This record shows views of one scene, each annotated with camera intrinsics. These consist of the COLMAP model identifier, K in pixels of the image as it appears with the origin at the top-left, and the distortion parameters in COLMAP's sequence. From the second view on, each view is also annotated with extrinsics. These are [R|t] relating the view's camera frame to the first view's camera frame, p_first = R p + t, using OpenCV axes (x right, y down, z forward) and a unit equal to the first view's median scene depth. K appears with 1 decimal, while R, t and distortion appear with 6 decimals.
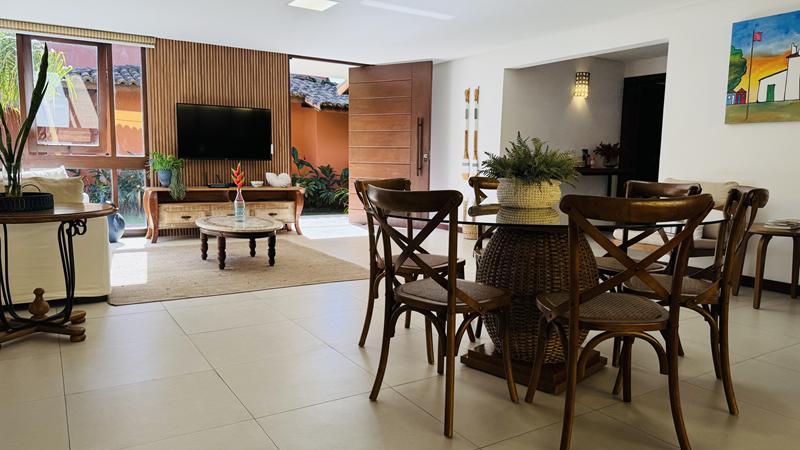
lens RADIAL K [[561.1, 0, 404.4], [0, 561.1, 230.7], [0, 0, 1]] dist [0.081088, -0.109358]
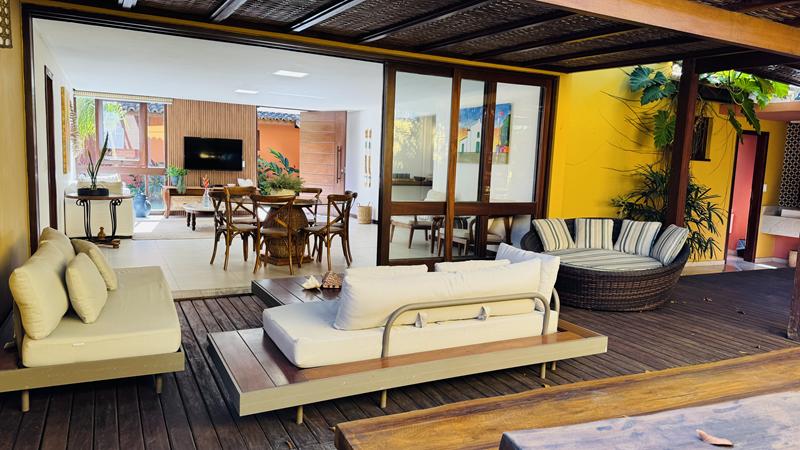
lens RADIAL K [[561.1, 0, 402.5], [0, 561.1, 226.8], [0, 0, 1]] dist [0.081088, -0.109358]
pose [[0.995611, 0.032987, -0.087582, 0.575898], [-0.033937, 0.999380, -0.009378, 0.052535], [0.087218, 0.012309, 0.996113, -0.887505]]
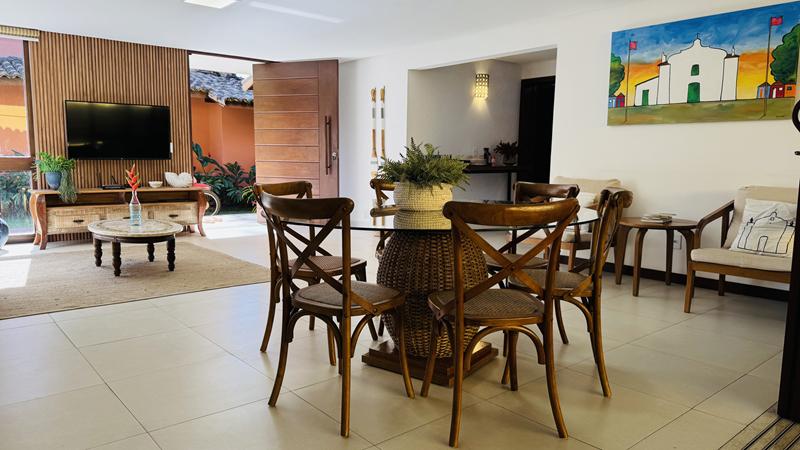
lens RADIAL K [[561.1, 0, 396.3], [0, 561.1, 225.9], [0, 0, 1]] dist [0.081088, -0.109358]
pose [[0.990787, -0.022355, 0.133571, 0.017985], [0.022284, 0.999750, 0.002023, -0.008324], [-0.133583, 0.000972, 0.991037, -0.015176]]
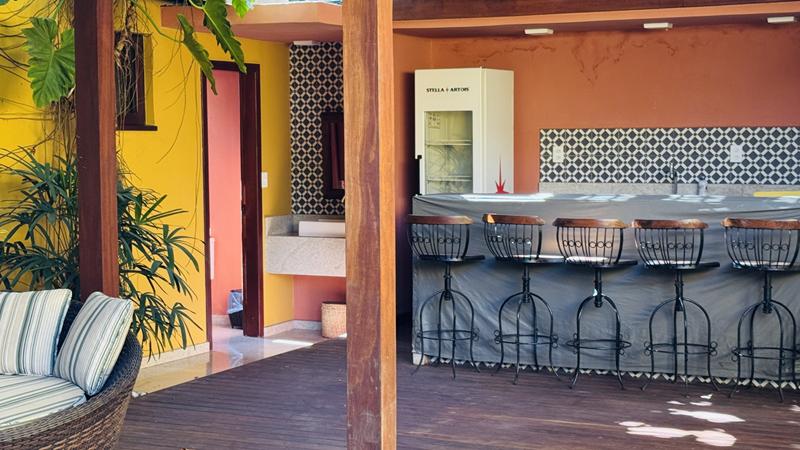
lens RADIAL K [[1342.1, 0, 385.9], [0, 1342.1, 229.7], [0, 0, 1]] dist [0.158063, 0.000000]
pose [[0.840574, -0.061331, 0.538214, 0.609040], [0.089758, 0.995605, -0.026731, 0.016402], [-0.534209, 0.070778, 0.842384, -0.802204]]
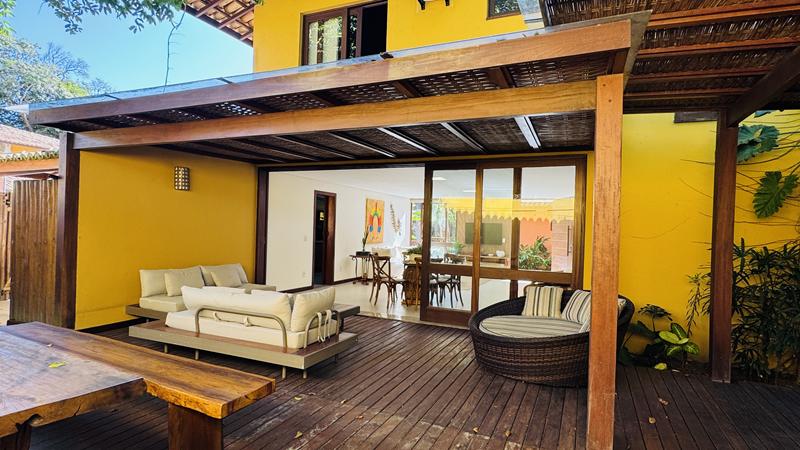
lens RADIAL K [[424.3, 0, 401.4], [0, 424.3, 229.1], [0, 0, 1]] dist [0.001398, 0.001102]
pose [[0.552314, 0.002765, -0.833632, 1.507943], [-0.125202, 0.988927, -0.079671, -0.006057], [0.824181, 0.148376, 0.546544, -0.419061]]
